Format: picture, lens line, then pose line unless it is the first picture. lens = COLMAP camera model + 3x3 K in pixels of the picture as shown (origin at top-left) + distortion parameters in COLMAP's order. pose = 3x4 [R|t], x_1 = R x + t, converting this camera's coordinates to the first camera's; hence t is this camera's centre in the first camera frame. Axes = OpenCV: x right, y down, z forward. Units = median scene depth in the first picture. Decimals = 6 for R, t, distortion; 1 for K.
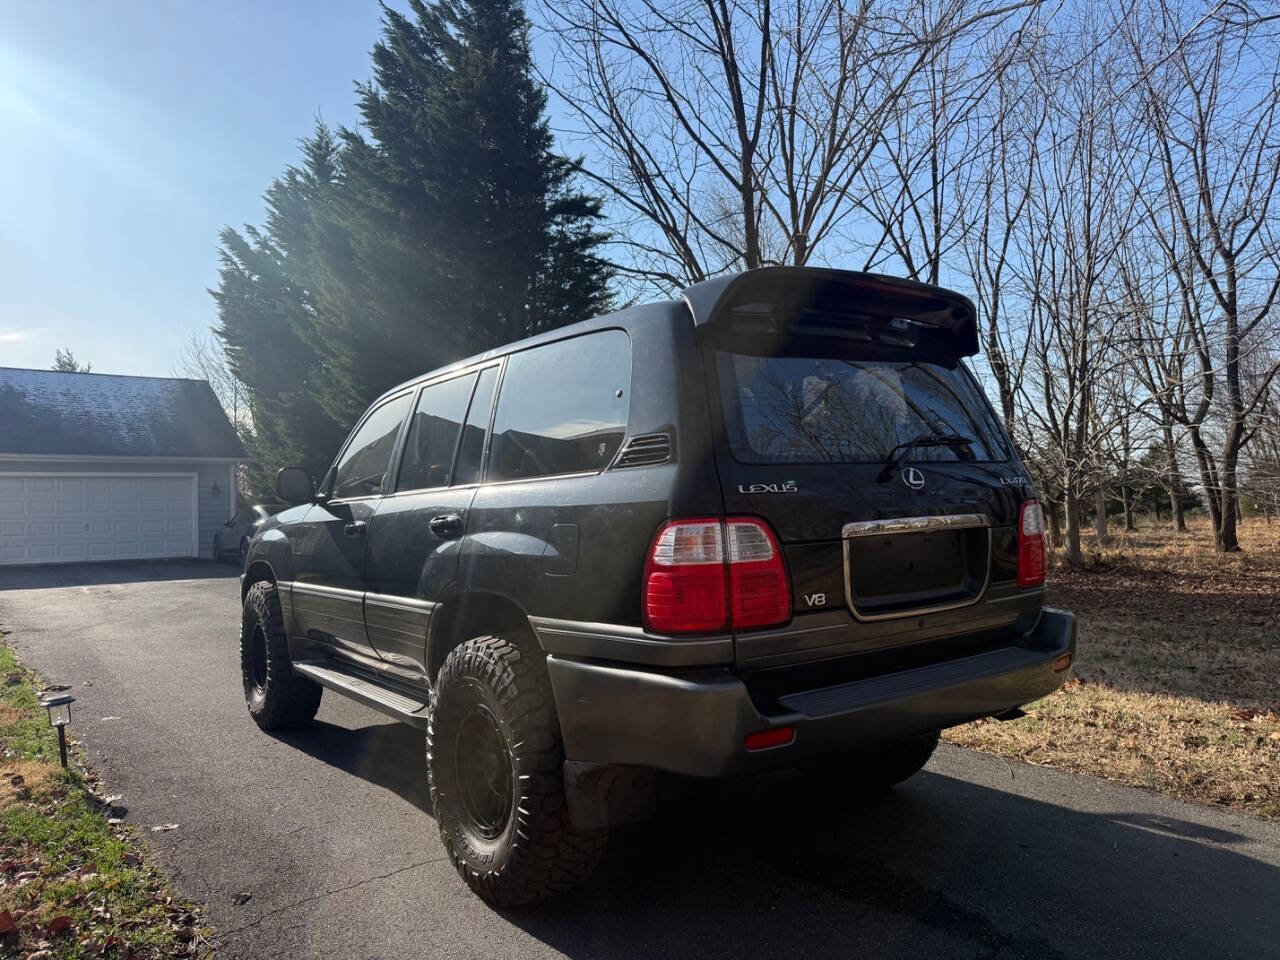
lens RADIAL K [[893.9, 0, 635.4], [0, 893.9, 484.7], [0, 0, 1]] dist [0.039842, -0.047346]
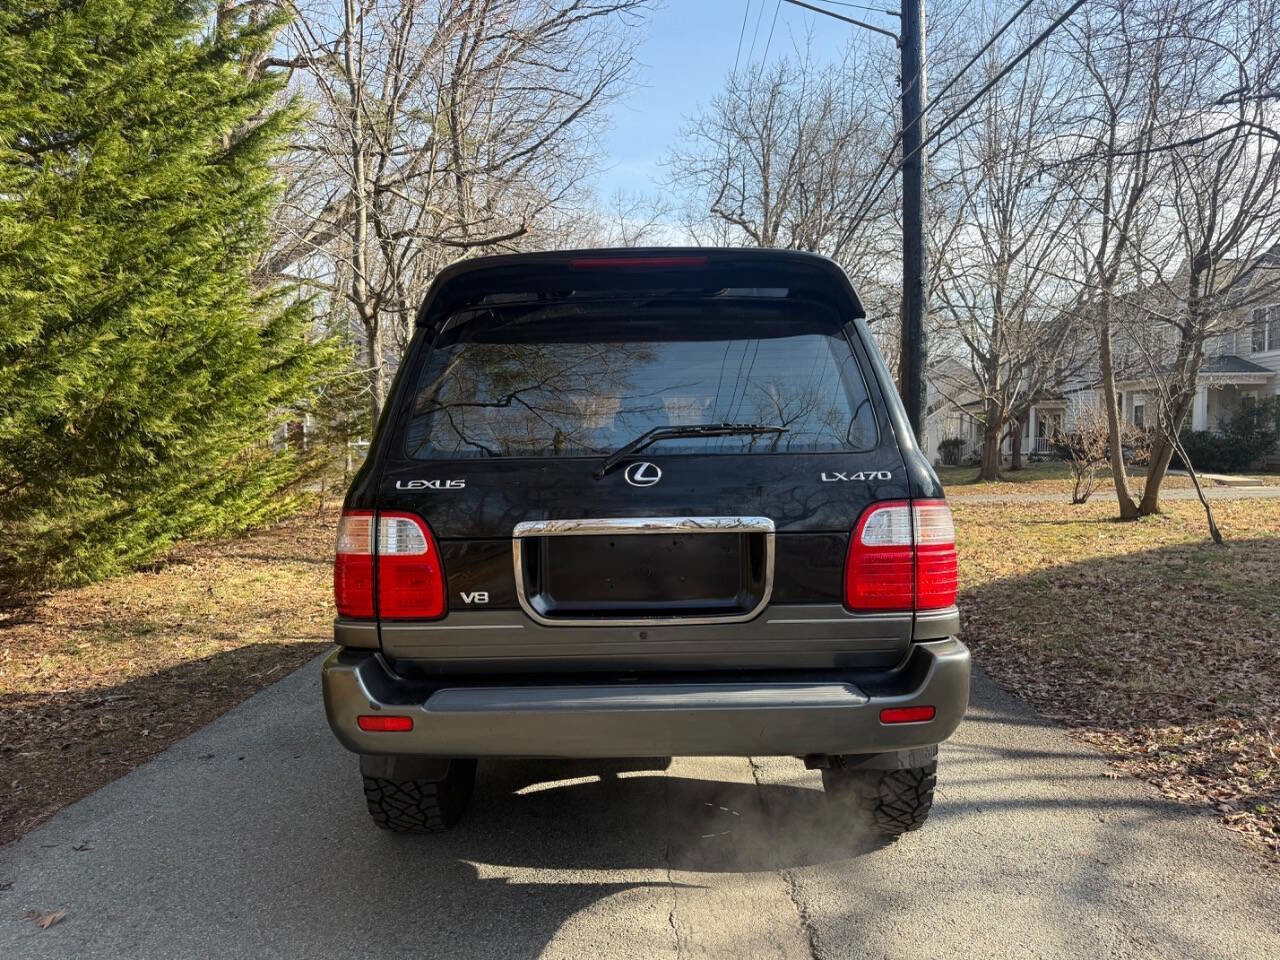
lens RADIAL K [[884.5, 0, 607.8], [0, 884.5, 475.1], [0, 0, 1]] dist [0.061128, -0.061460]
pose [[0.802737, 0.026114, -0.595761, 0.626135], [0.006632, 0.998588, 0.052708, -0.040284], [0.596297, -0.046262, 0.801430, 0.211911]]
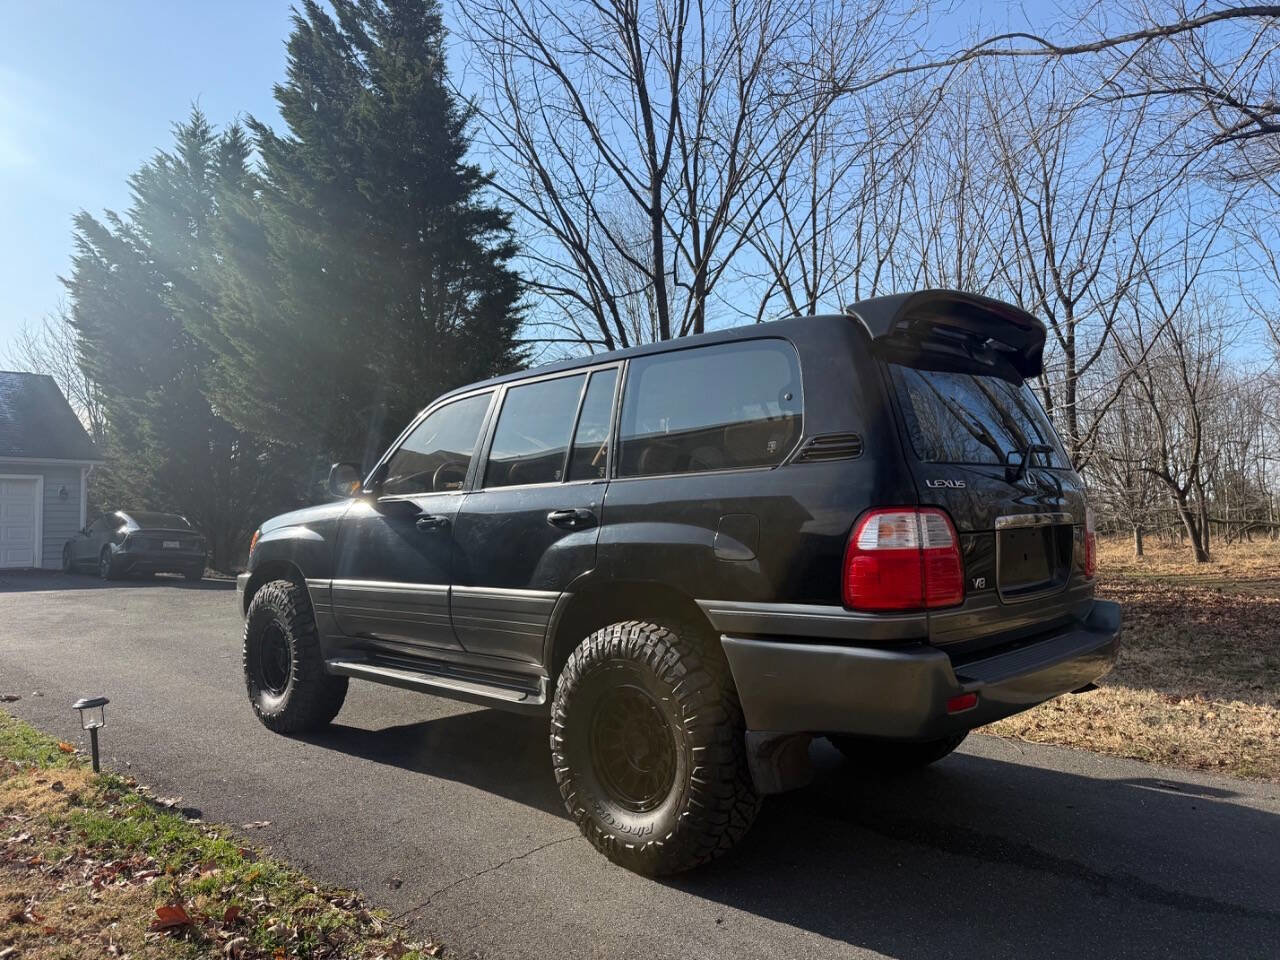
lens RADIAL K [[890.5, 0, 645.6], [0, 890.5, 484.4], [0, 0, 1]] dist [0.051349, -0.063693]
pose [[0.985364, 0.022447, 0.168982, -0.287196], [-0.019210, 0.999600, -0.020767, 0.024576], [-0.169380, 0.017217, 0.985400, -0.038945]]
